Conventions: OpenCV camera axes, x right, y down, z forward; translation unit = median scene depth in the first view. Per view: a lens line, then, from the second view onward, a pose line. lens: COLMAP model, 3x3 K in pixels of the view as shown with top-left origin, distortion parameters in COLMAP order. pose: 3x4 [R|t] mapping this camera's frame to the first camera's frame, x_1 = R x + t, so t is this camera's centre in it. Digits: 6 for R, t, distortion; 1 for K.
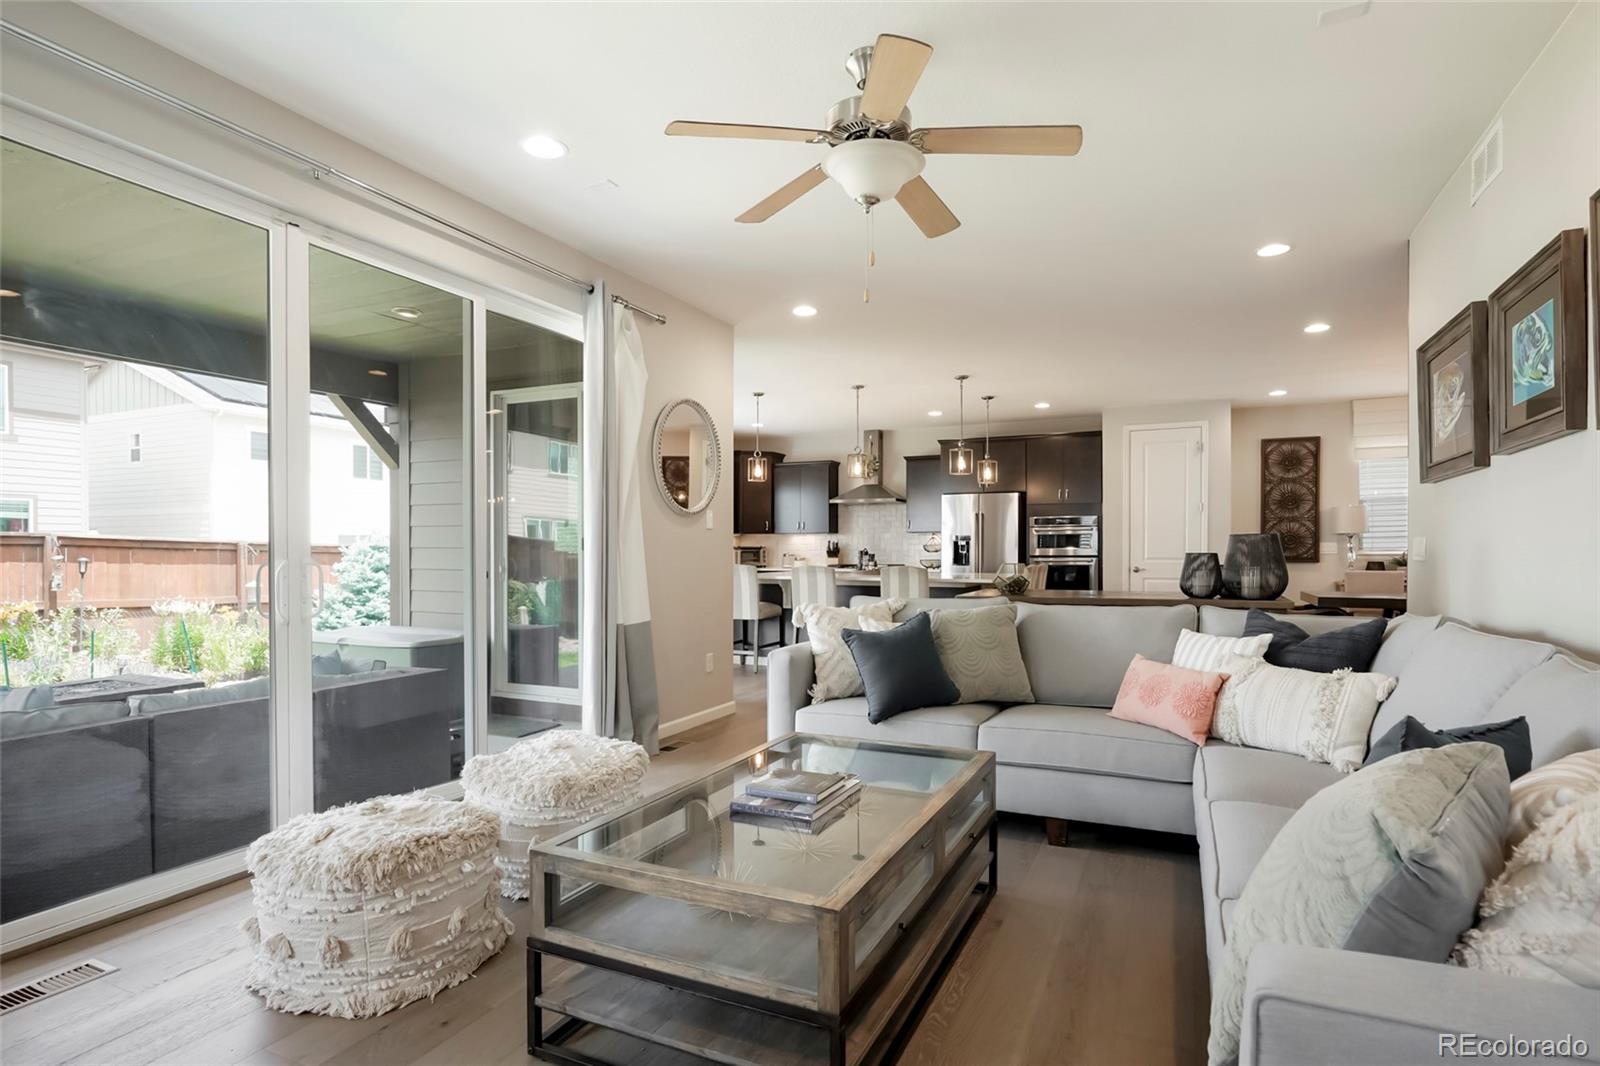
lens RADIAL K [[827.0, 0, 800.0], [0, 827.0, 533.0], [0, 0, 1]] dist [-0.002722, -0.000738]
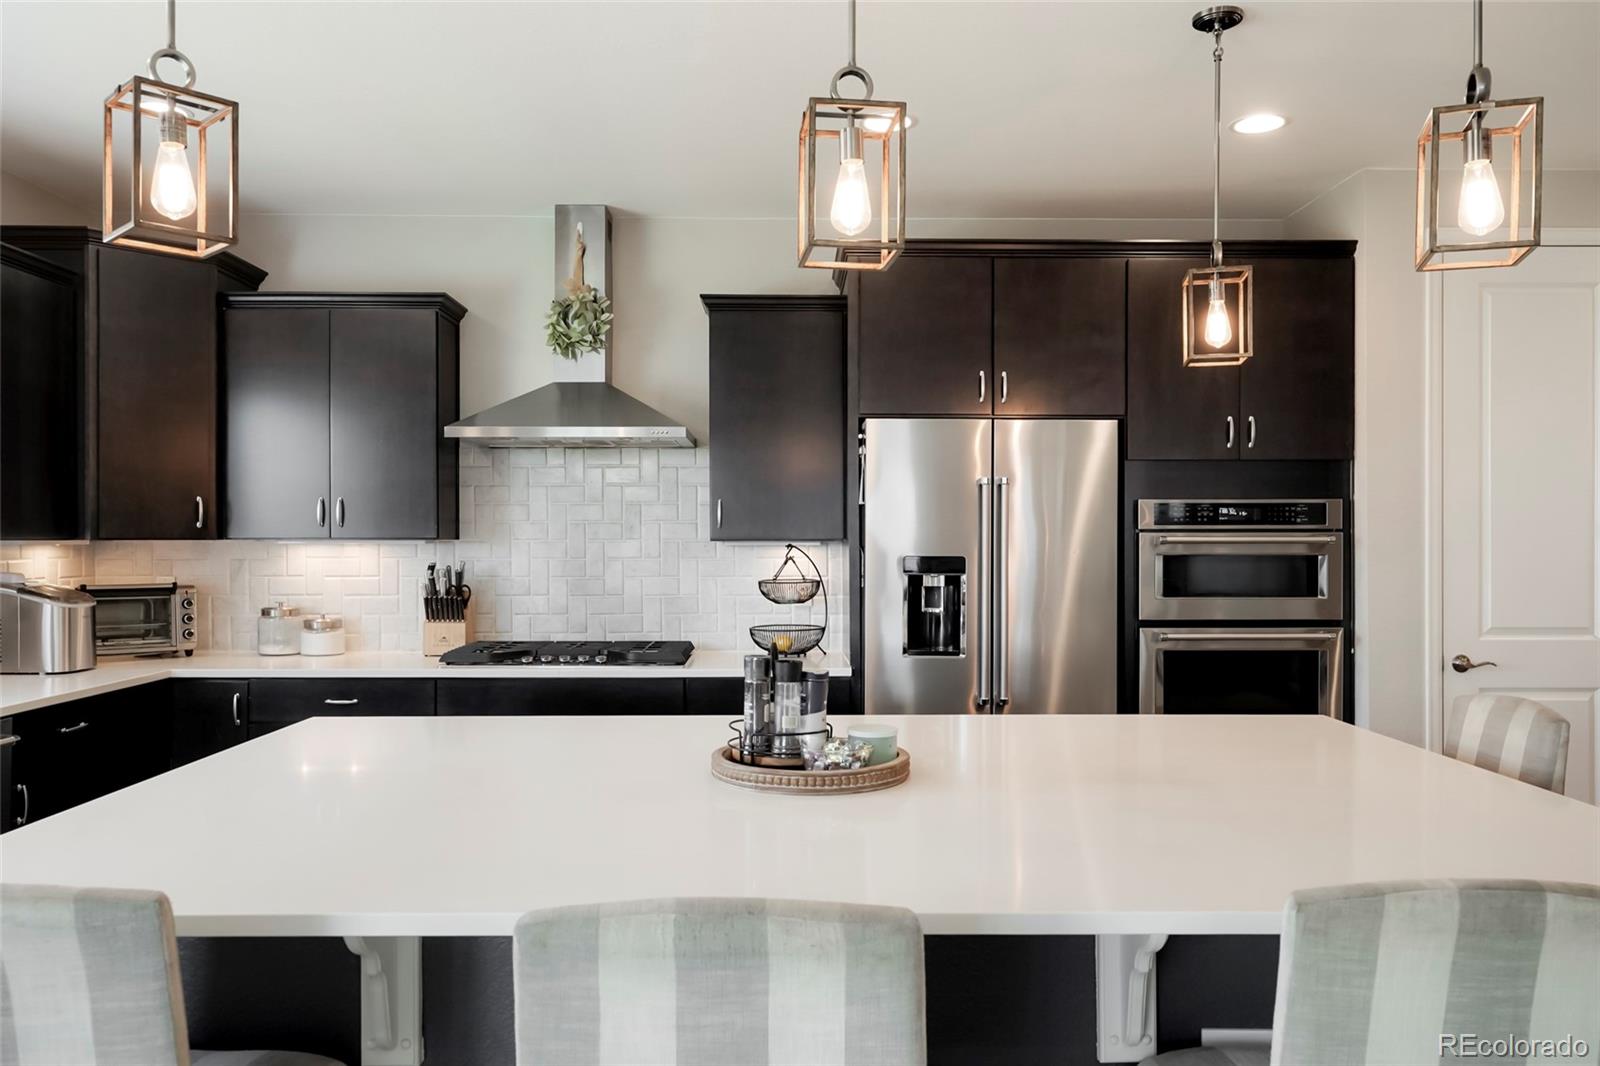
lens RADIAL K [[1216.6, 0, 800.0], [0, 1216.6, 533.0], [0, 0, 1]] dist [0.002336, -0.002048]
pose [[0.902261, 0.009187, 0.431092, -0.034995], [-0.013188, 0.999893, 0.006295, -0.006371], [-0.430989, -0.011365, 0.902286, 0.556882]]
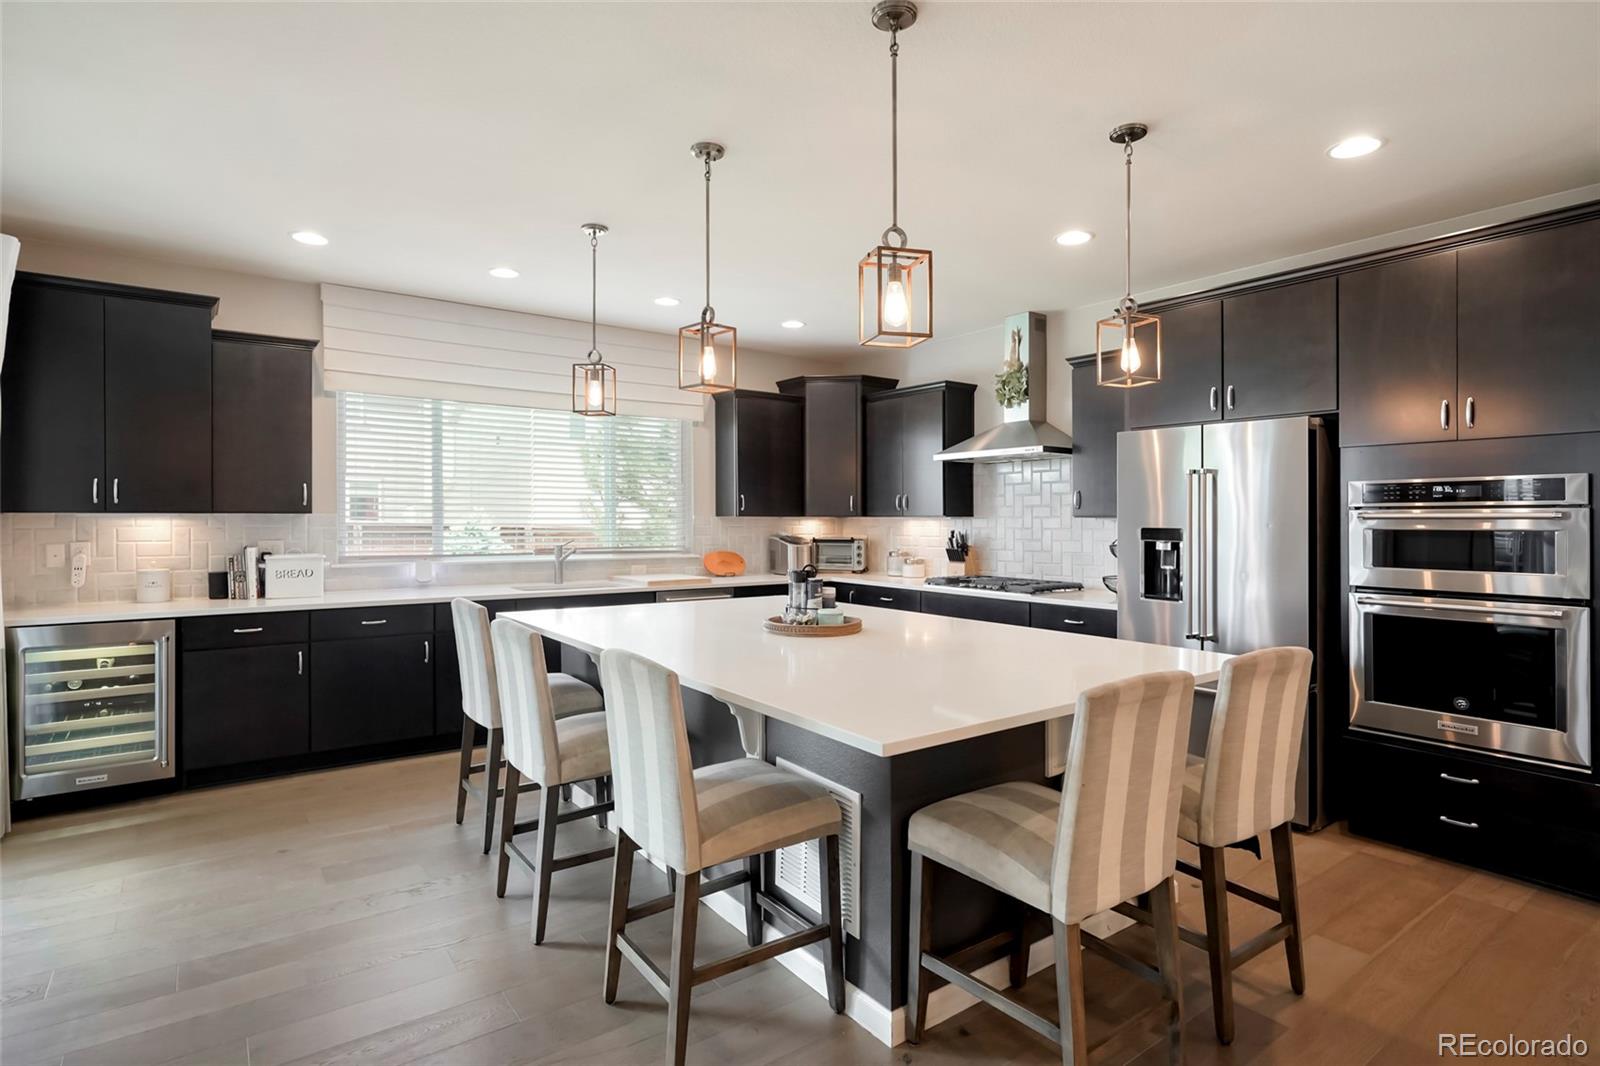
lens RADIAL K [[823.1, 0, 795.8], [0, 823.1, 504.0], [0, 0, 1]] dist [-0.001344, -0.000365]
pose [[0.870874, 0.000245, -0.491507, 0.212756], [-0.000651, 1.000000, -0.000655, -0.007292], [0.491507, 0.000890, 0.870873, 0.493258]]
